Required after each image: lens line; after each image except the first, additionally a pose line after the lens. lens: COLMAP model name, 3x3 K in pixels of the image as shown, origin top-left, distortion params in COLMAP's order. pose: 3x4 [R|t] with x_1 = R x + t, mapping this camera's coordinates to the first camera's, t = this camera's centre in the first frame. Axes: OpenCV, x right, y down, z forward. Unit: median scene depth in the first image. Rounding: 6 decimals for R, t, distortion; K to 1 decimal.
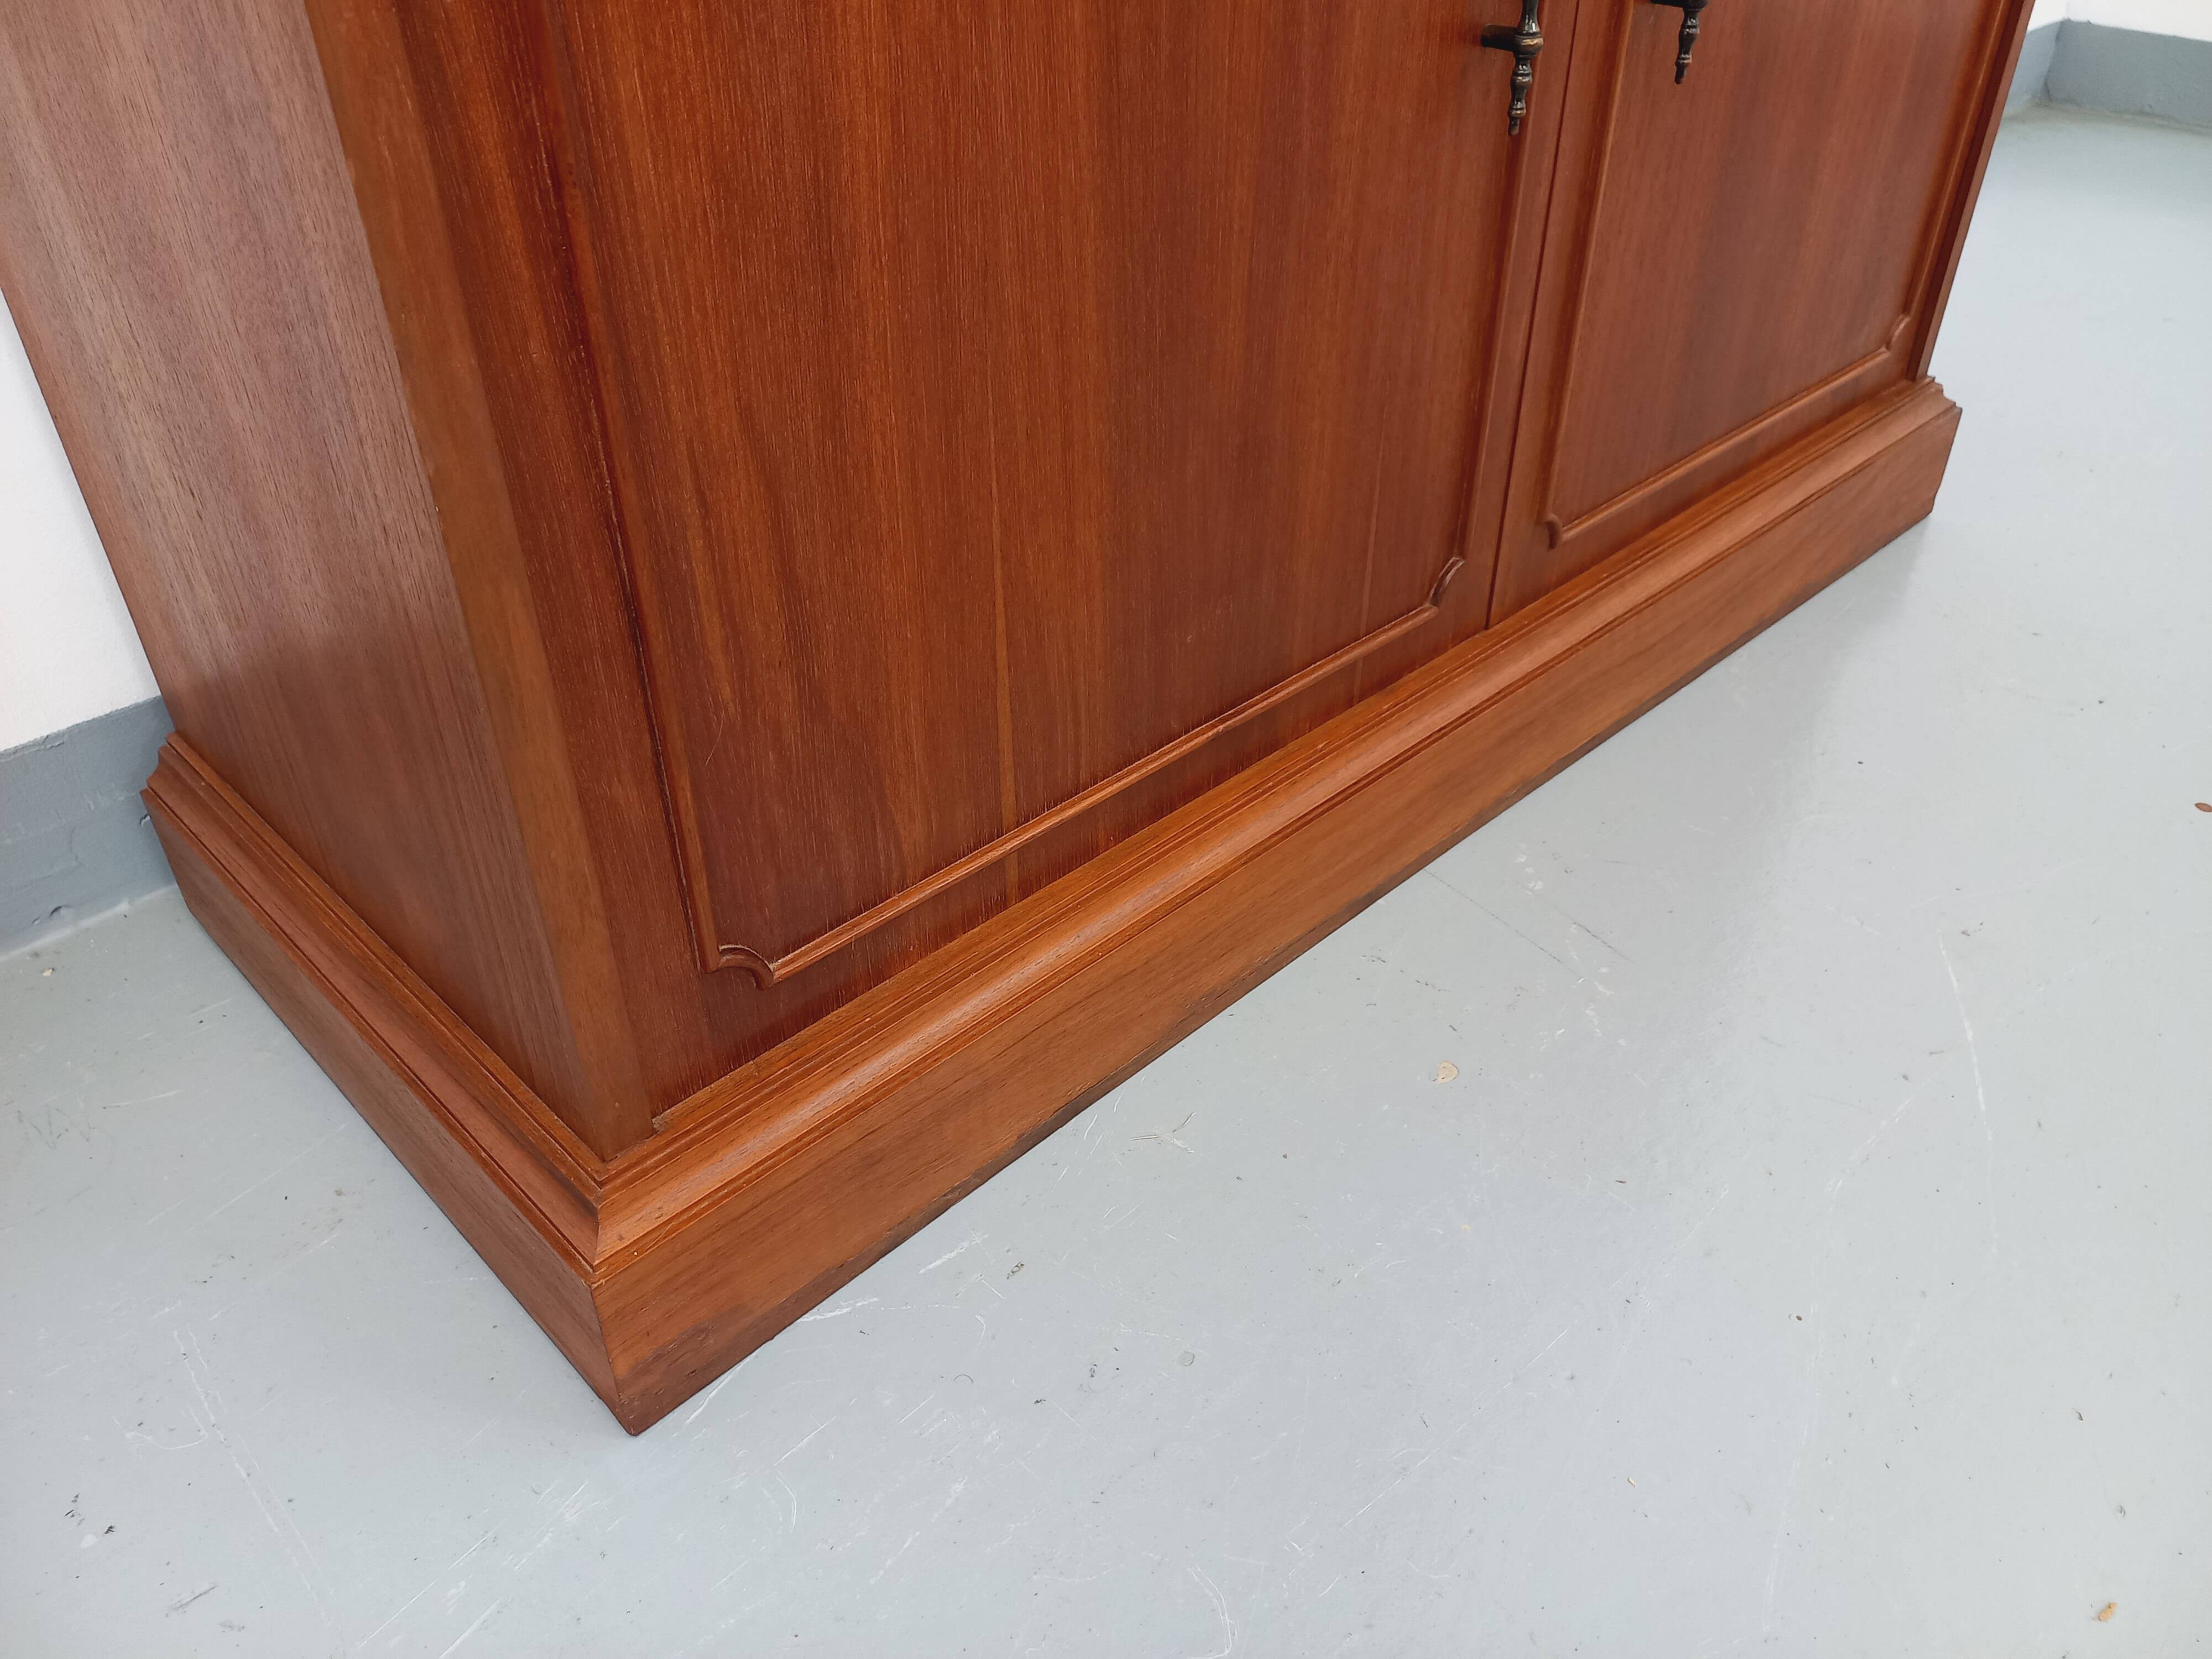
lens RADIAL K [[1612.1, 0, 1110.2], [0, 1612.1, 788.7], [0, 0, 1]] dist [0.058021, -0.026558]
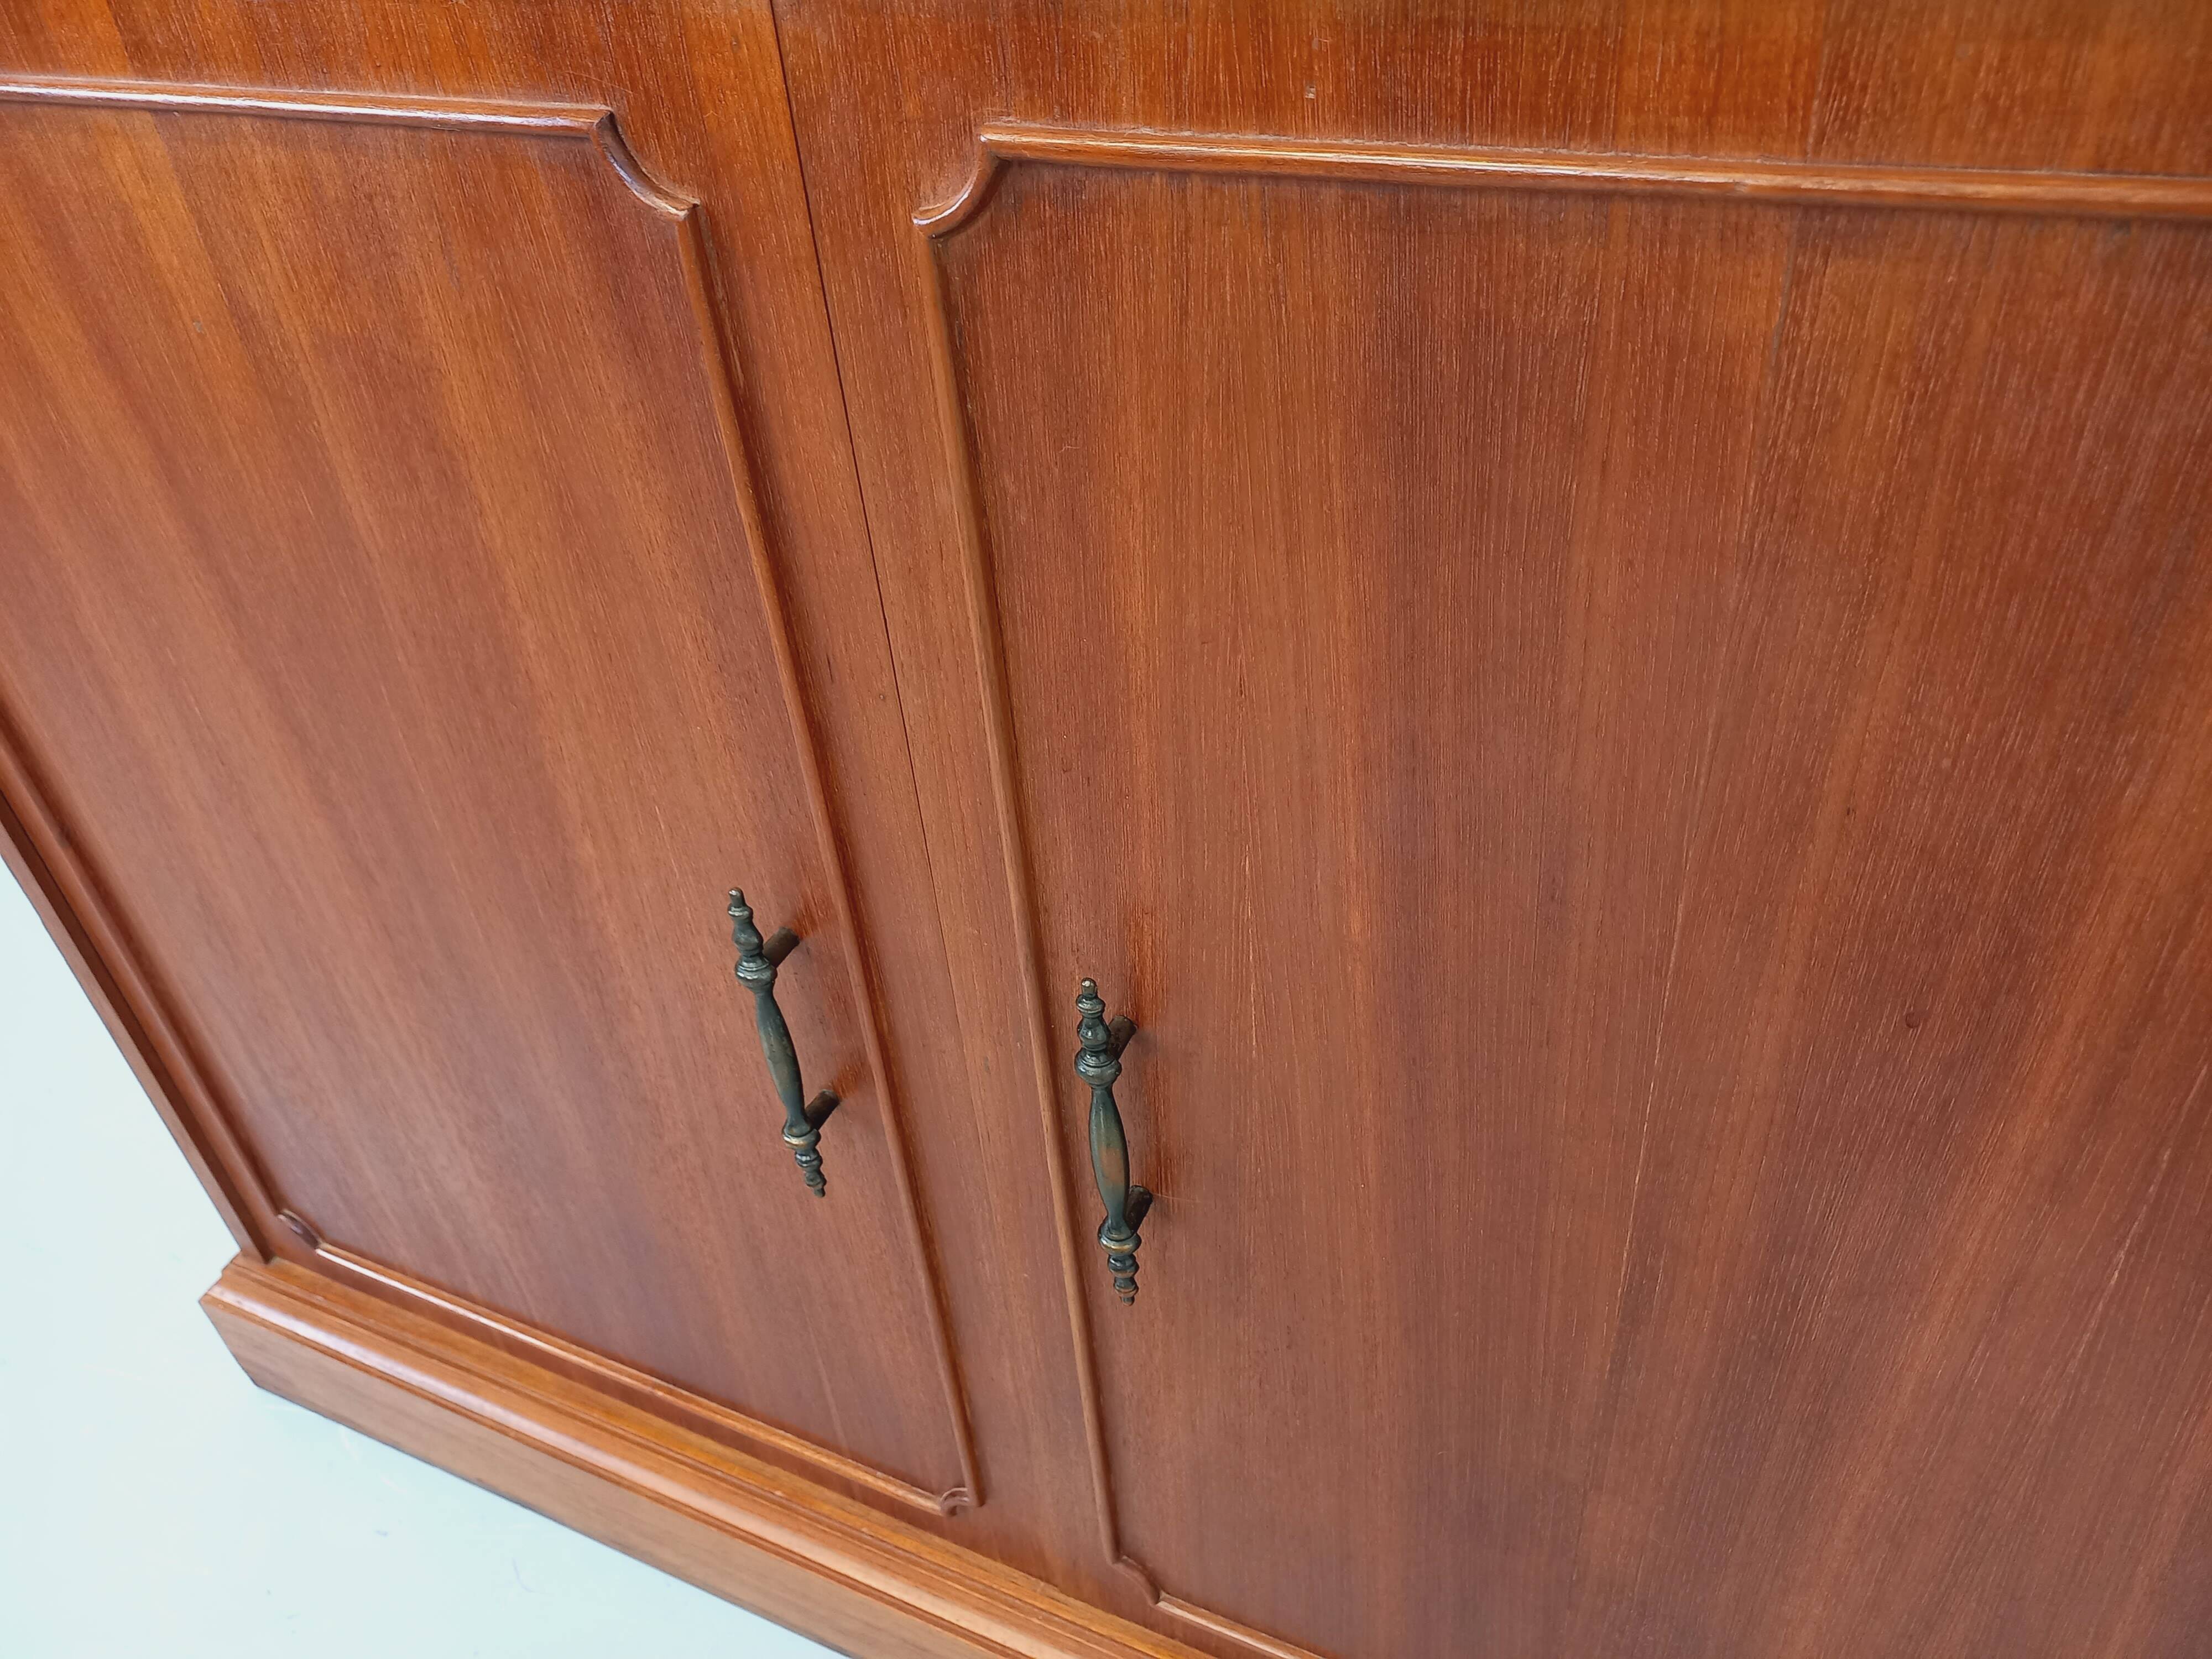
lens RADIAL K [[1658.3, 0, 1117.4], [0, 1658.3, 835.6], [0, 0, 1]] dist [0.050232, -0.049931]
pose [[0.342154, 0.547470, -0.763680, 0.942181], [-0.468282, 0.803964, 0.366543, -1.022077], [0.814642, 0.232203, 0.531450, 0.614853]]
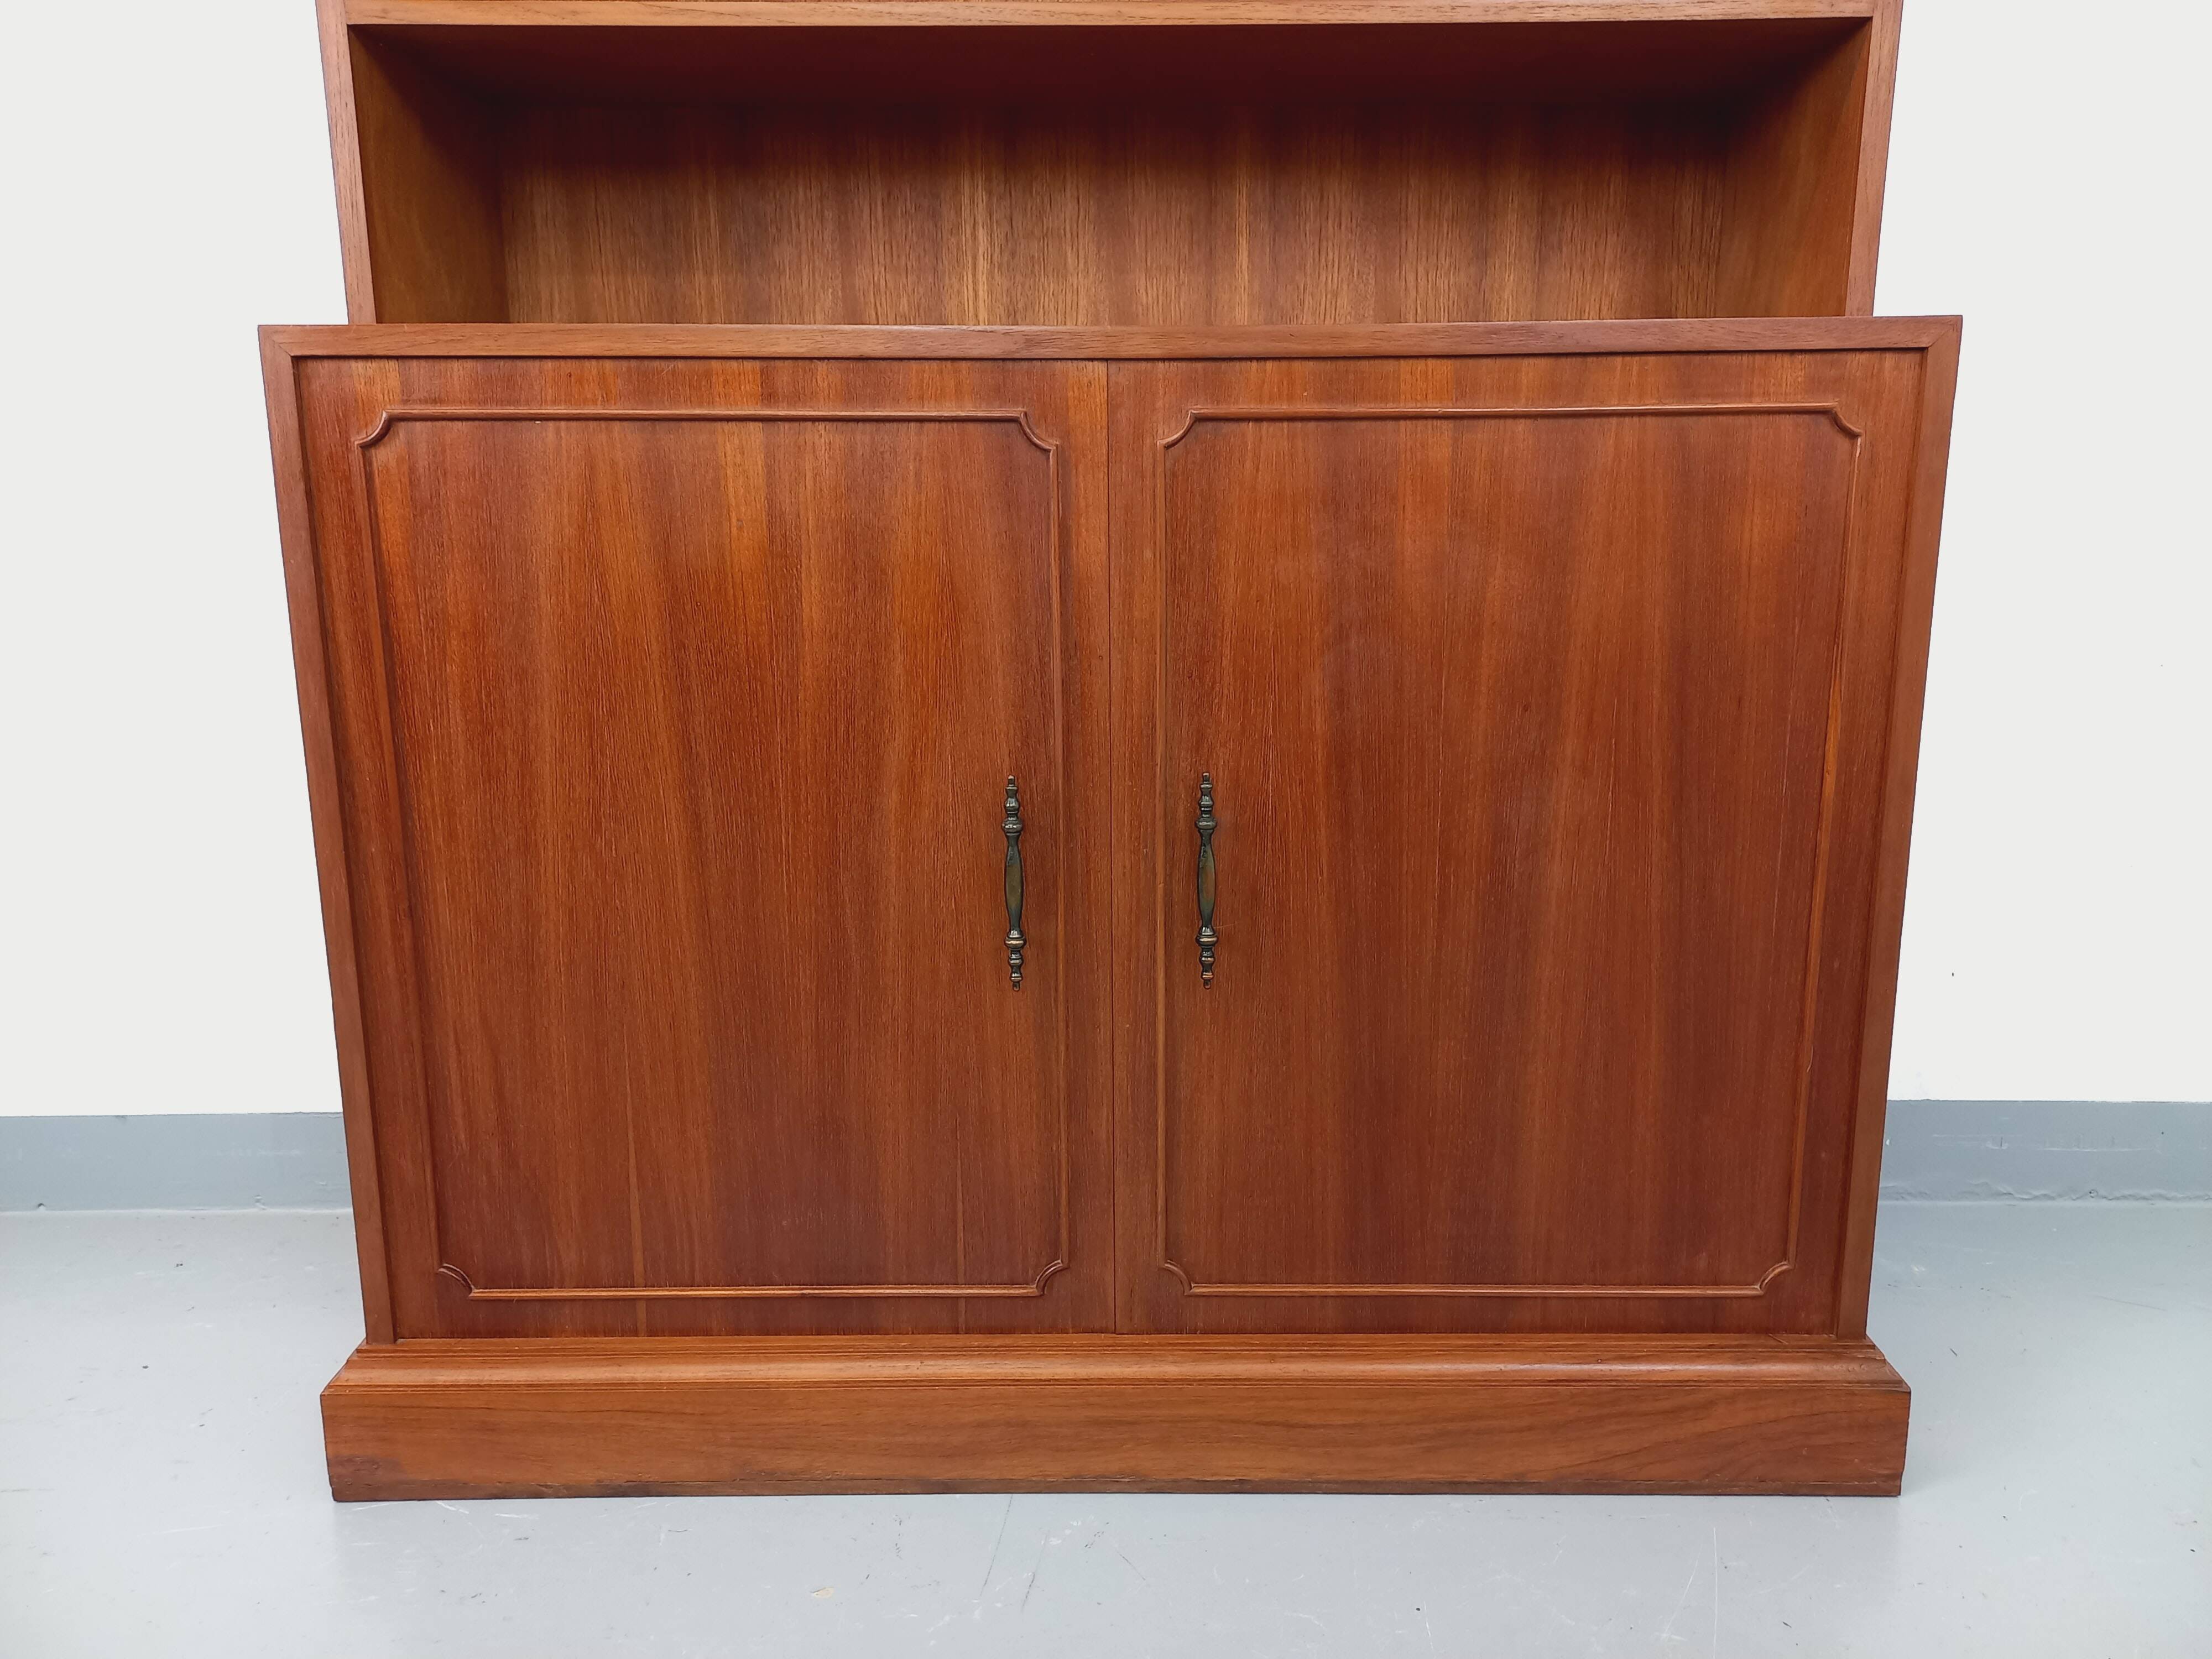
lens RADIAL K [[1616.1, 0, 1119.0], [0, 1616.1, 802.0], [0, 0, 1]] dist [0.094899, -0.130455]
pose [[0.709364, 0.141656, -0.690461, 1.478037], [-0.395807, 0.890615, -0.223924, -0.254296], [0.583214, 0.432133, 0.687839, -0.152824]]
